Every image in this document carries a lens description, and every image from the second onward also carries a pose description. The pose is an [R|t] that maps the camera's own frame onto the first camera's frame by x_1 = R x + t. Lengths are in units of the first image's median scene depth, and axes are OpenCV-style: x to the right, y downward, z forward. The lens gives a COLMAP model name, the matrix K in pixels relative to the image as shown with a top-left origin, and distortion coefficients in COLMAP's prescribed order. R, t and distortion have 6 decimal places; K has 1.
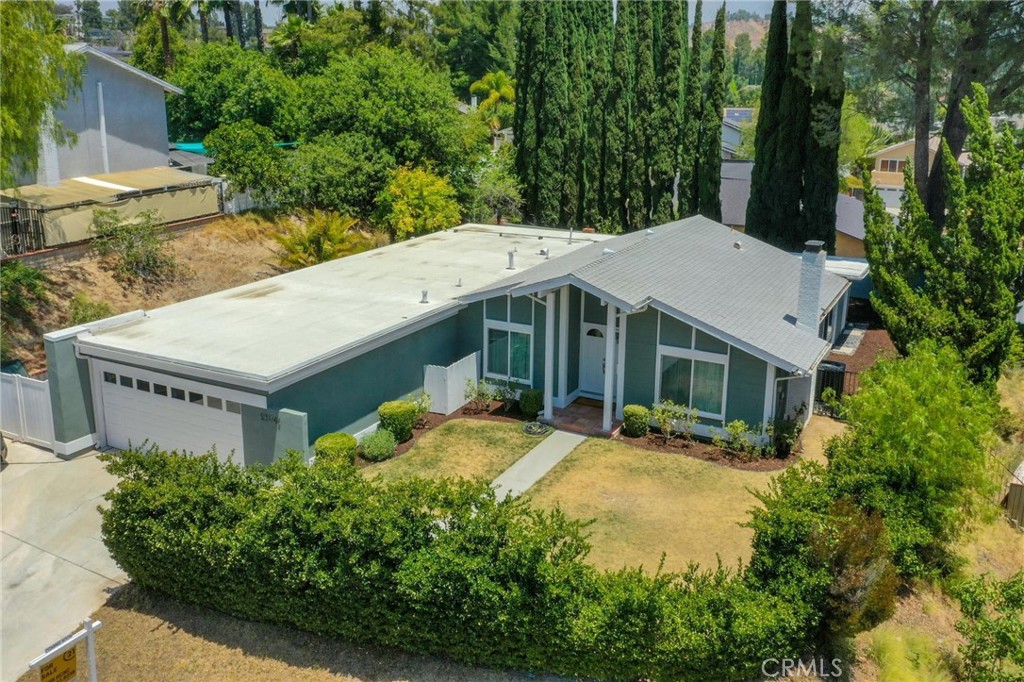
lens RADIAL K [[919.1, 0, 507.4], [0, 919.1, 303.4], [0, 0, 1]] dist [-0.000712, 0.000505]
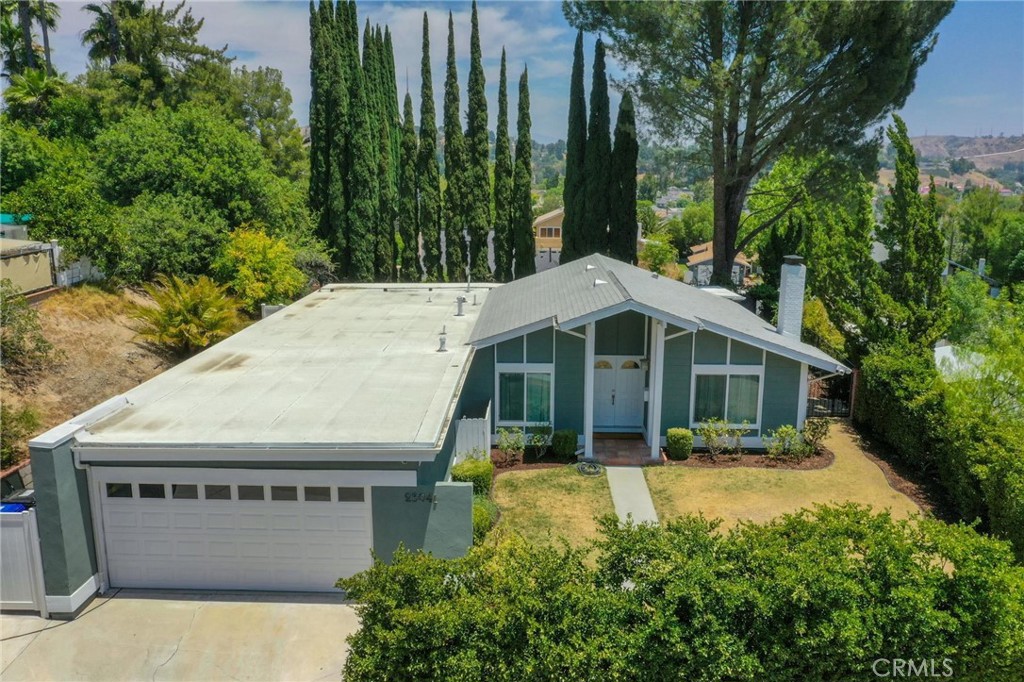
lens RADIAL K [[813.6, 0, 512.0], [0, 813.6, 341.0], [0, 0, 1]] dist [0.001466, -0.005425]
pose [[0.895366, -0.096793, 0.434685, -0.236118], [0.114946, 0.993249, -0.015595, 0.005977], [-0.430241, 0.063929, 0.900447, 0.163911]]
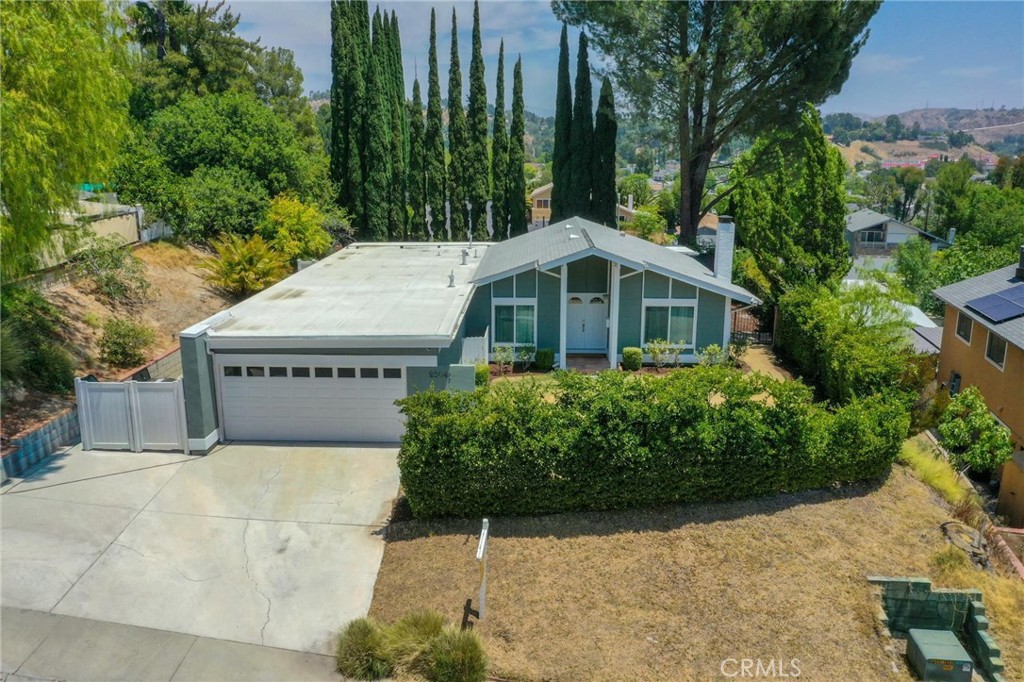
lens RADIAL K [[813.6, 0, 512.0], [0, 813.6, 341.0], [0, 0, 1]] dist [0.001466, -0.005425]
pose [[0.895241, -0.110790, 0.431590, -0.303459], [0.115400, 0.993197, 0.015583, 0.038467], [-0.430380, 0.035855, 0.901935, 0.018000]]
